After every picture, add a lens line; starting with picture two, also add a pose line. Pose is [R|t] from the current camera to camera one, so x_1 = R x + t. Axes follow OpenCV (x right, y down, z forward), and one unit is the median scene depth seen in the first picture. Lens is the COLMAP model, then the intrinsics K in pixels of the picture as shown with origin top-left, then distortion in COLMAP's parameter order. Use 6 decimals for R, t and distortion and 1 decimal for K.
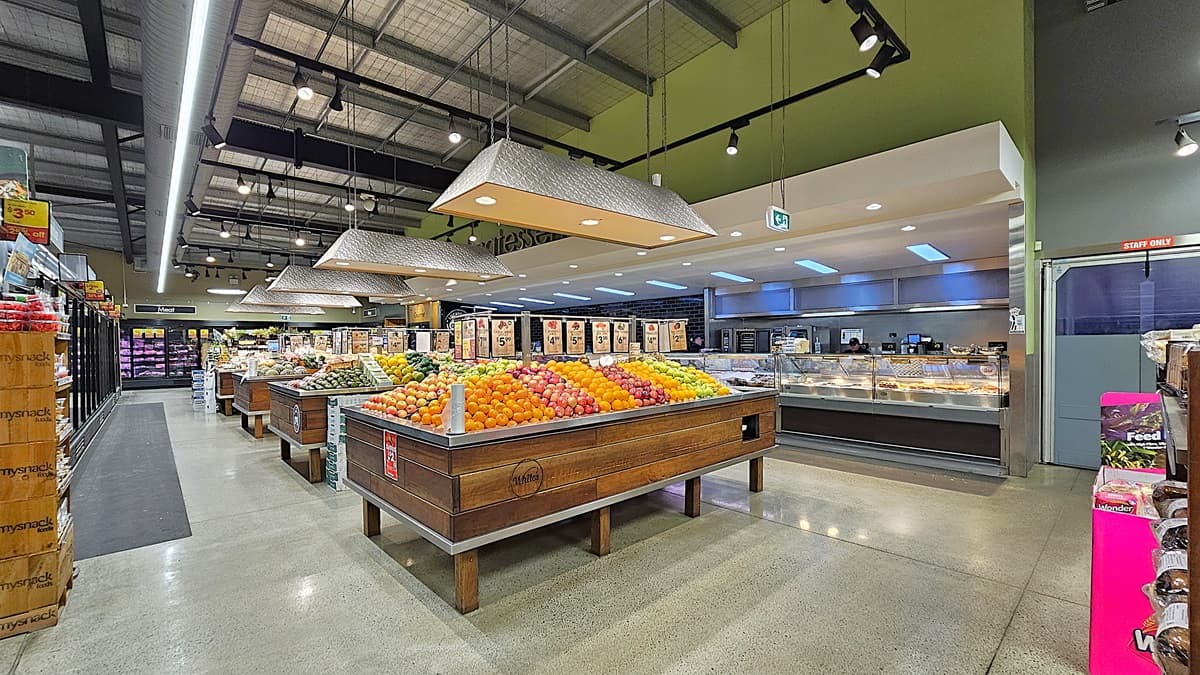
lens RADIAL K [[494.7, 0, 599.0], [0, 494.7, 350.3], [0, 0, 1]] dist [-0.000363, 0.000589]
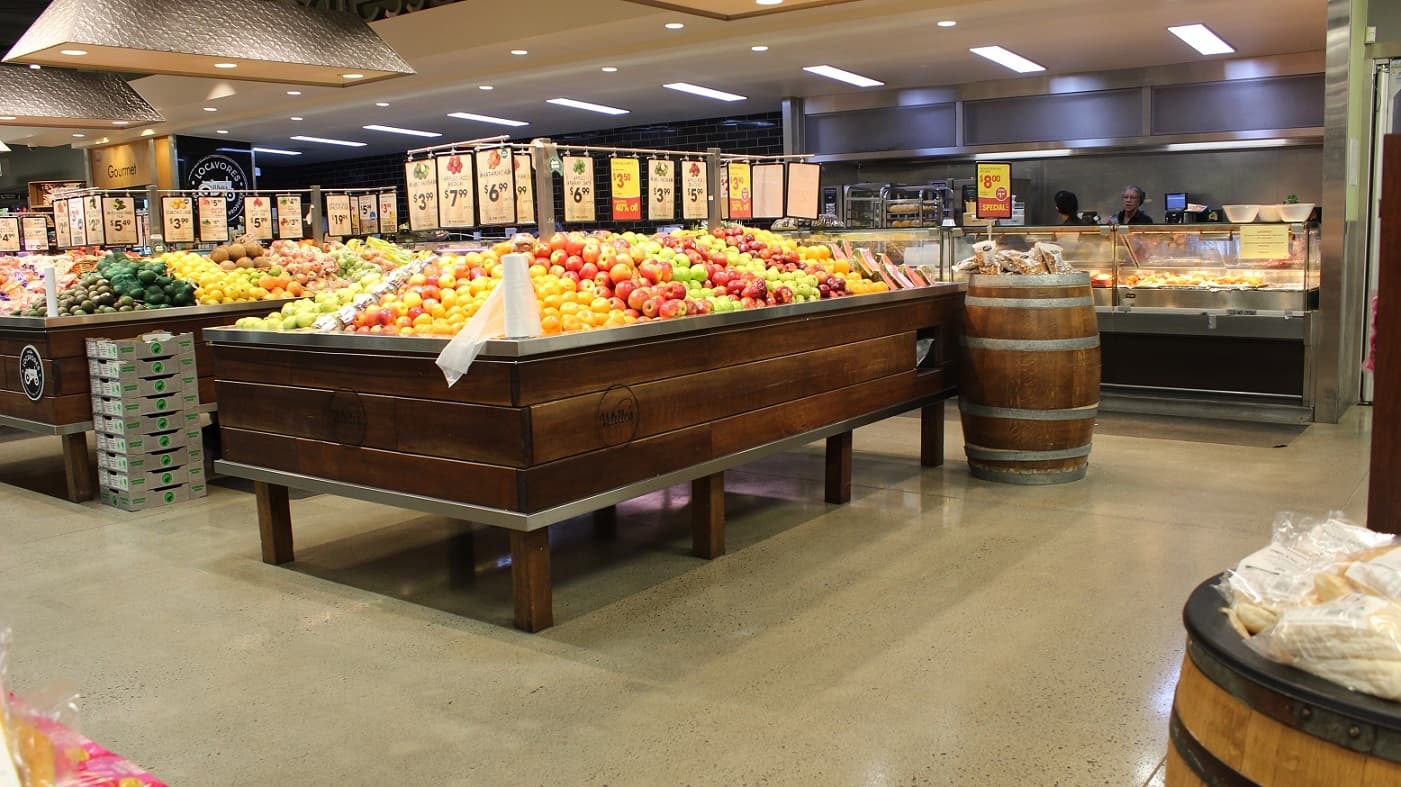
lens RADIAL K [[1150.8, 0, 687.6], [0, 1150.8, 388.6], [0, 0, 1]] dist [-0.106860, 0.006330]
pose [[0.984377, -0.042993, 0.170744, -0.174140], [0.022154, 0.992267, 0.122131, 0.033515], [-0.174675, -0.116440, 0.977717, -0.215834]]
